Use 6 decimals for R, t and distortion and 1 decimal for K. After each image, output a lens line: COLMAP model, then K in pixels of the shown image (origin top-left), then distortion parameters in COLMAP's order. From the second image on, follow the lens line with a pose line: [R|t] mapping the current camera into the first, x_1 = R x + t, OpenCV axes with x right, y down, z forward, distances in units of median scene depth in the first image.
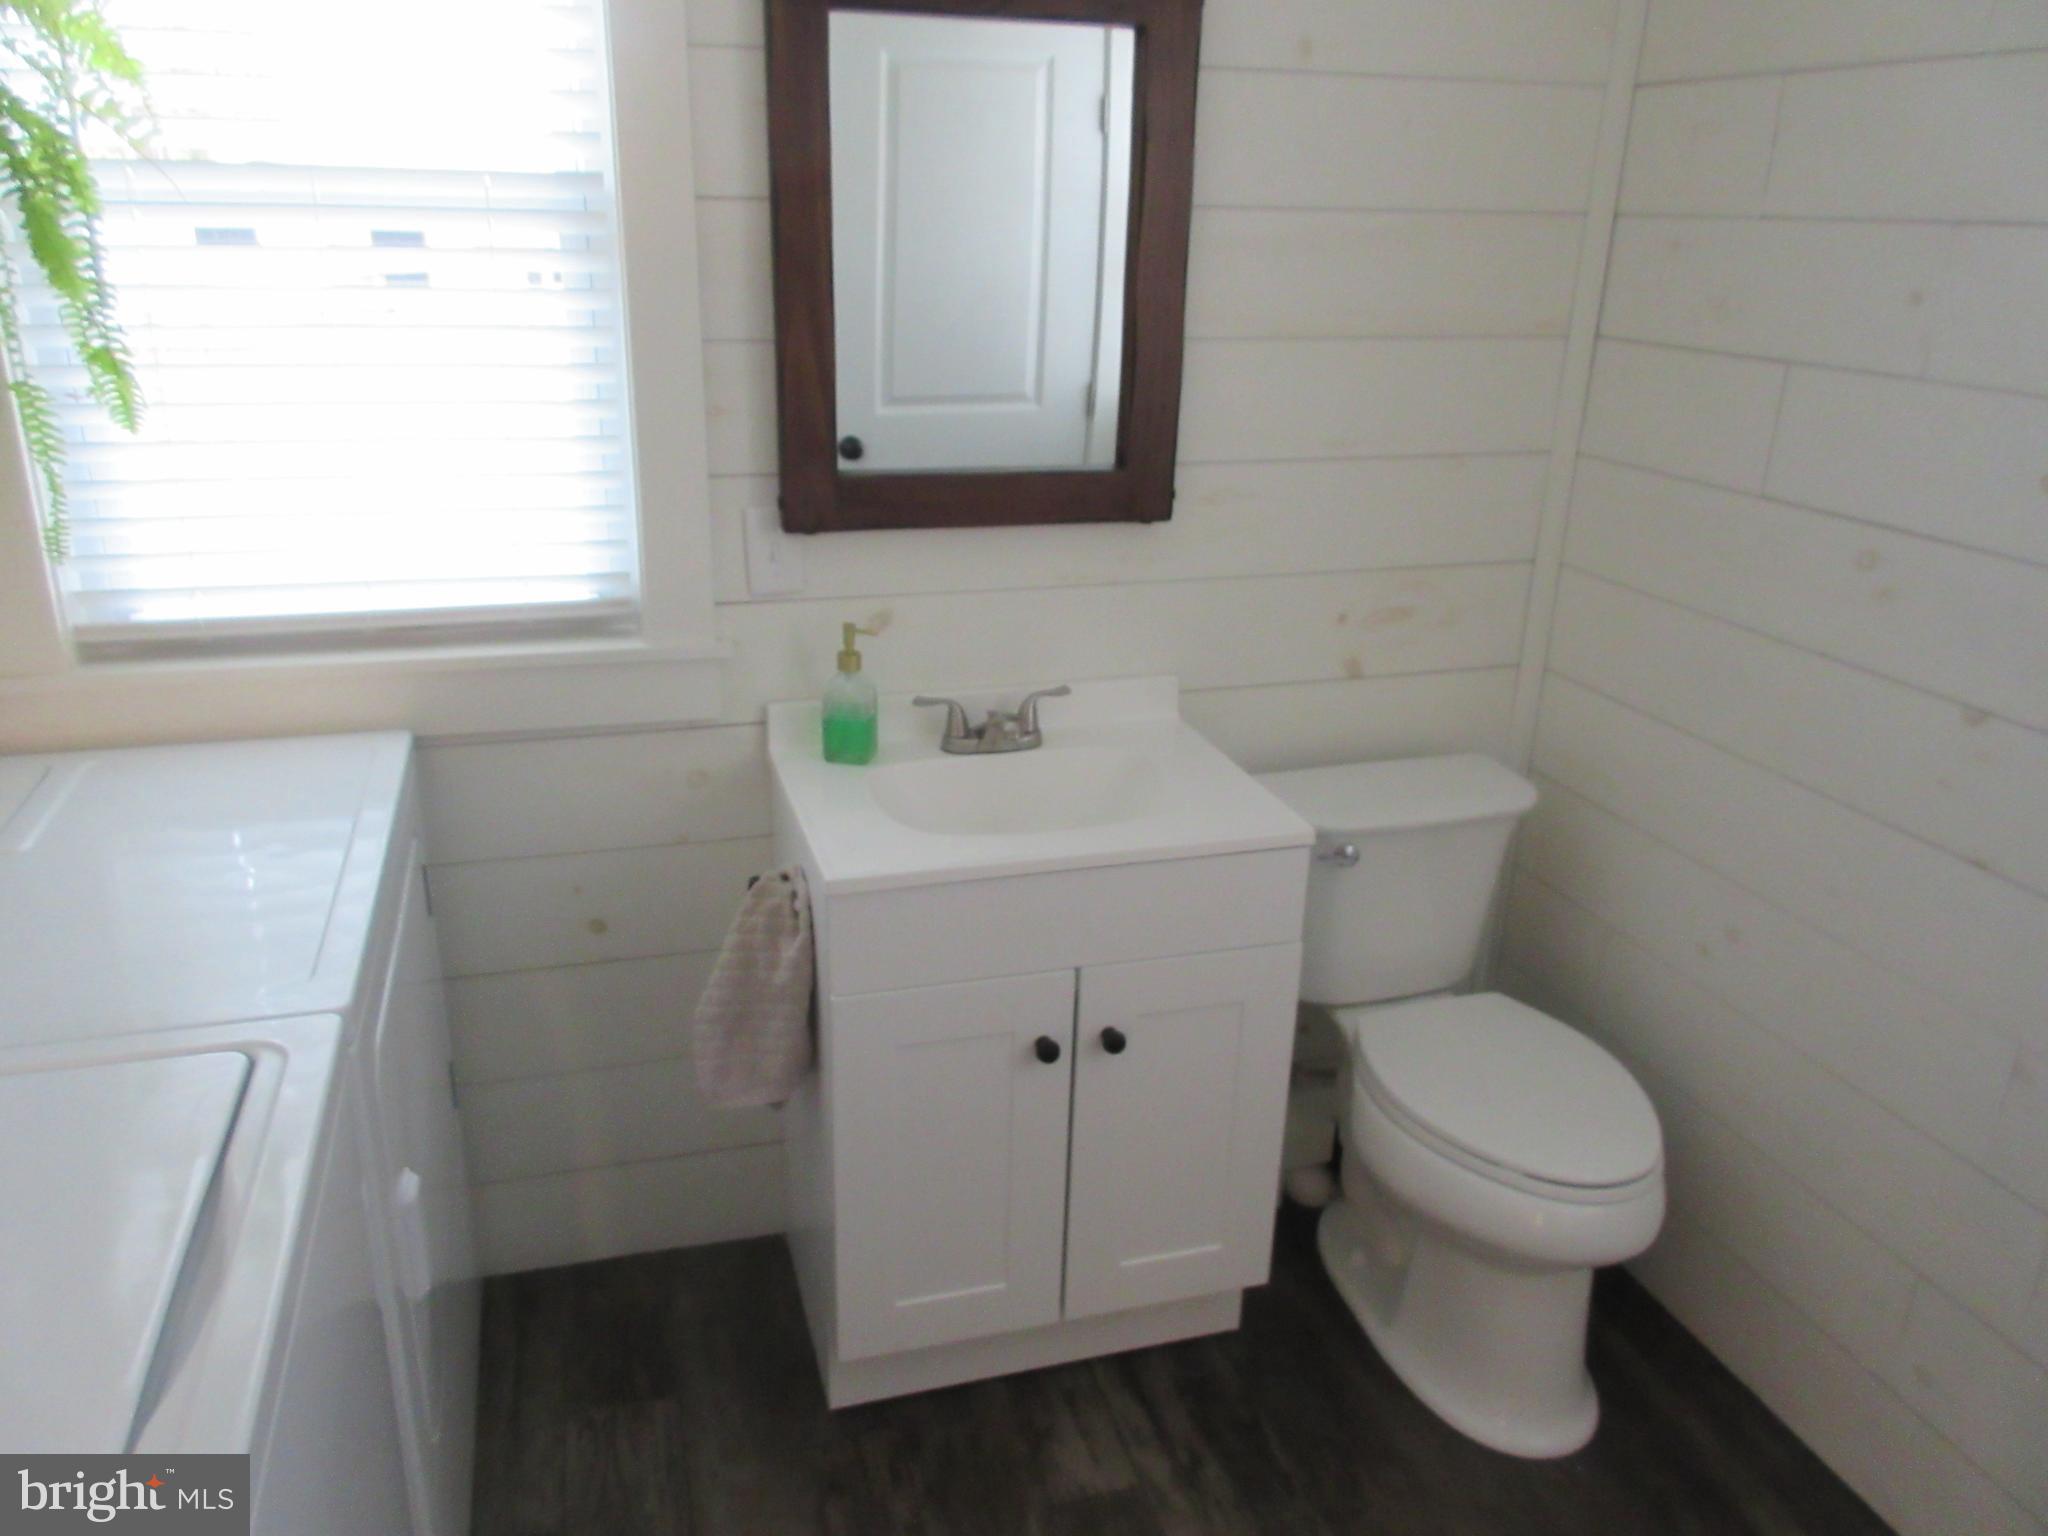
lens RADIAL K [[1524.6, 0, 1027.7], [0, 1524.6, 762.2], [0, 0, 1]] dist [-0.005305, 0.013865]
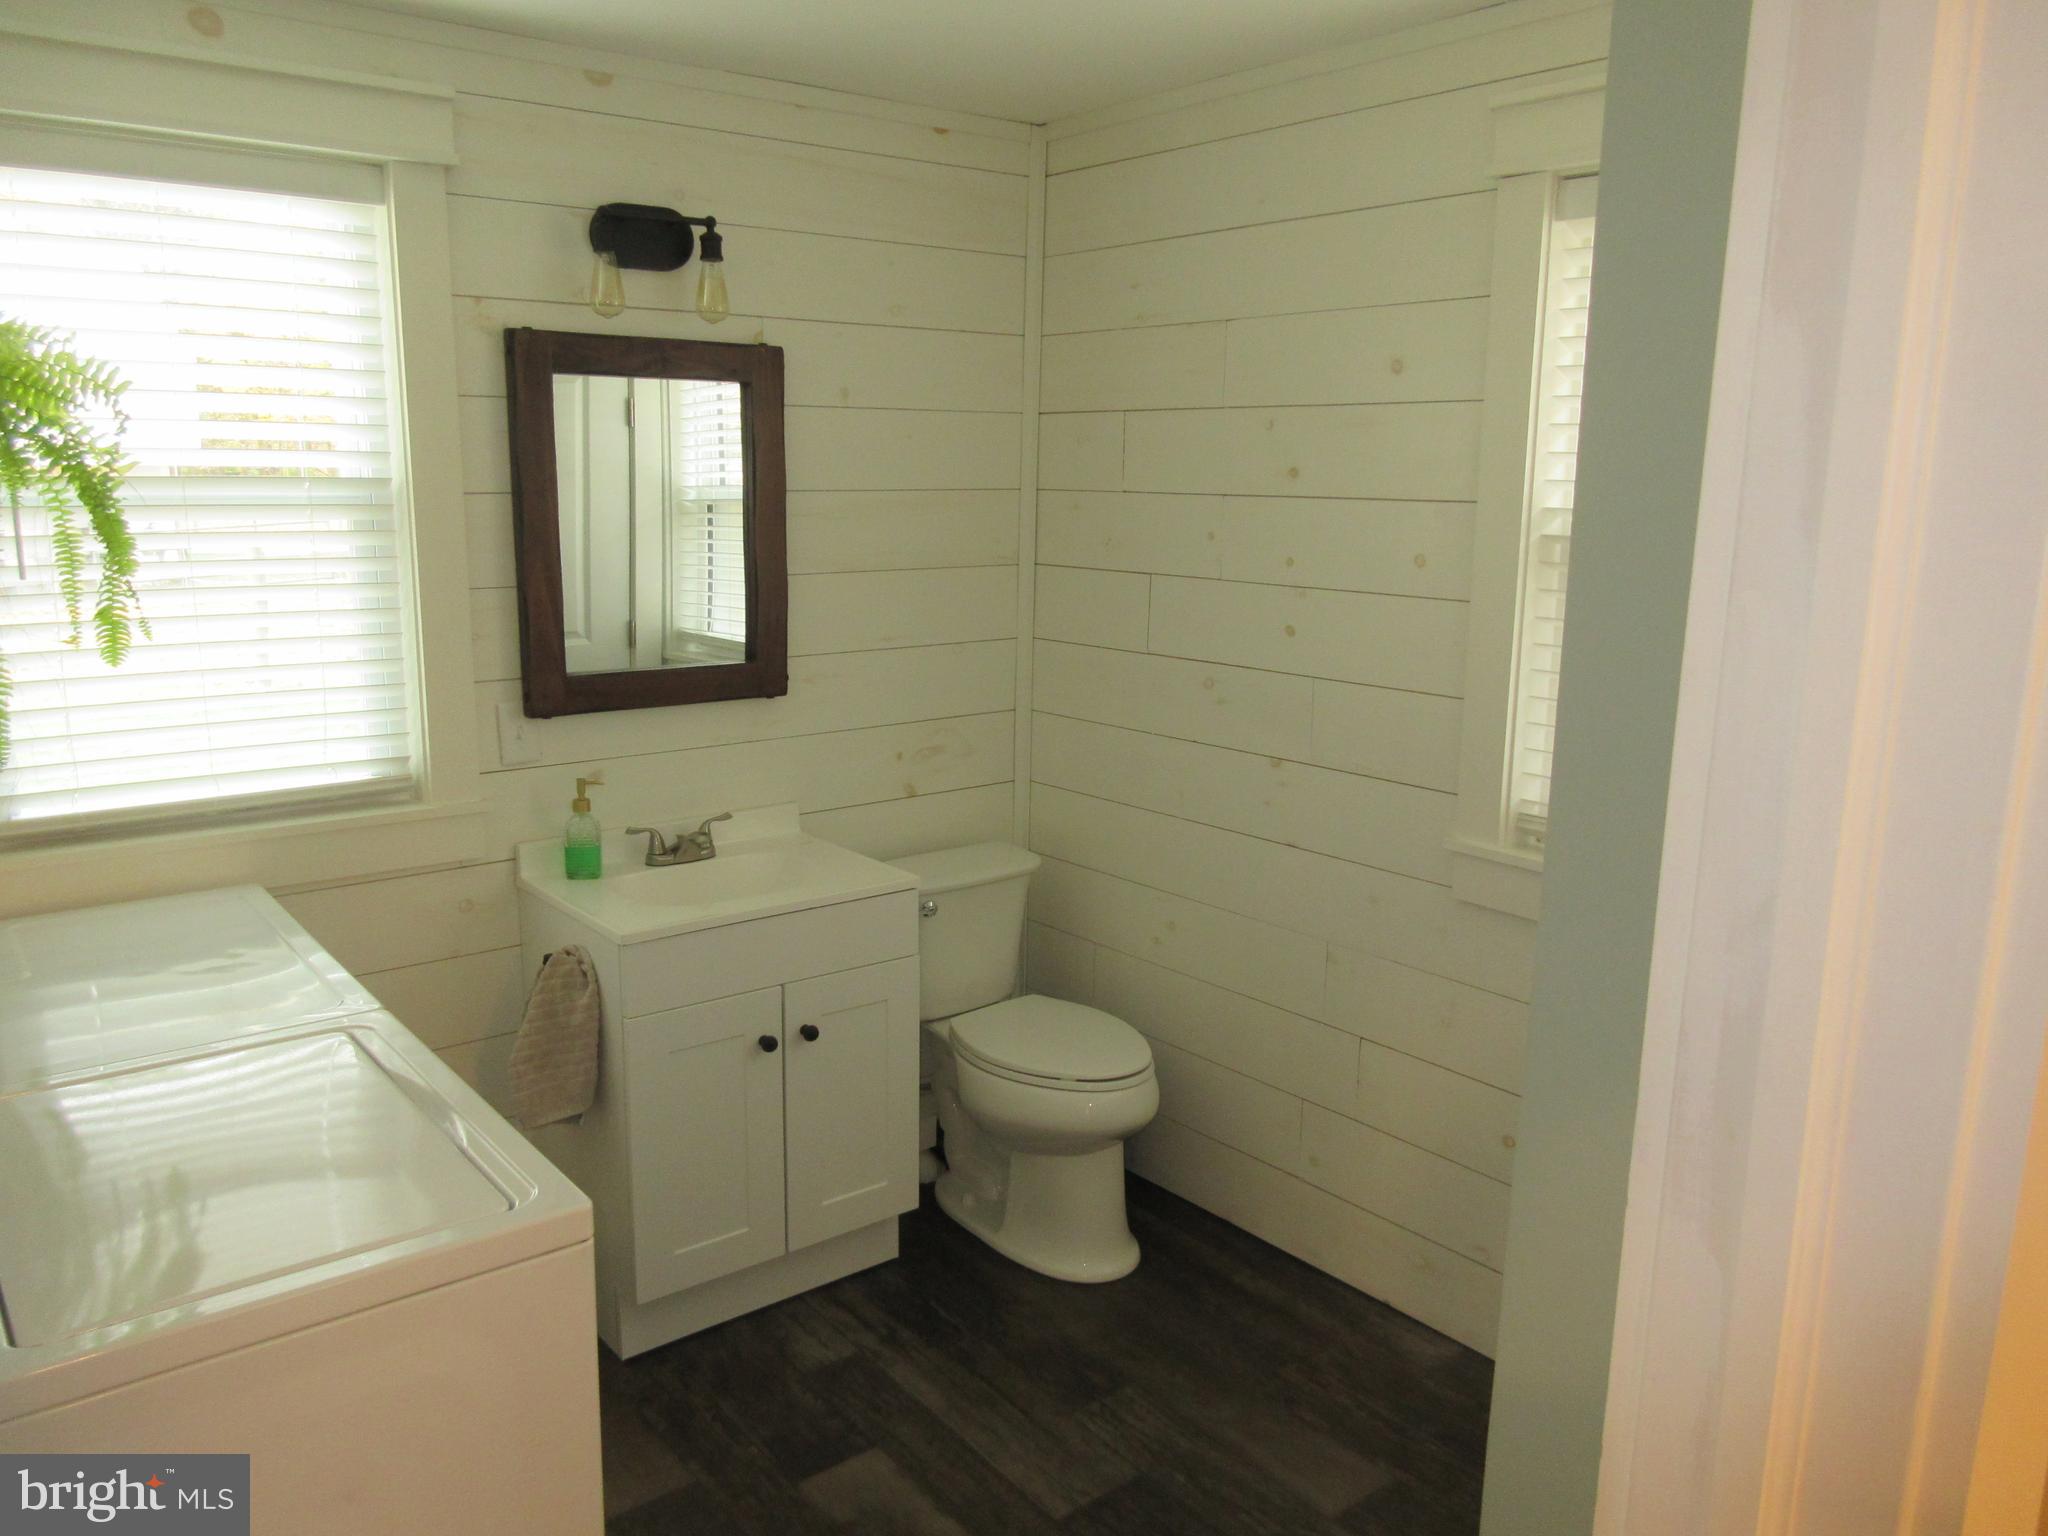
lens RADIAL K [[1524.6, 0, 1016.2], [0, 1524.6, 764.6], [0, 0, 1]] dist [-0.005305, 0.013865]
pose [[0.929547, -0.084532, 0.358882, -0.242276], [0.138055, 0.982353, -0.126192, 0.127824], [-0.341881, 0.166847, 0.924813, -0.439437]]
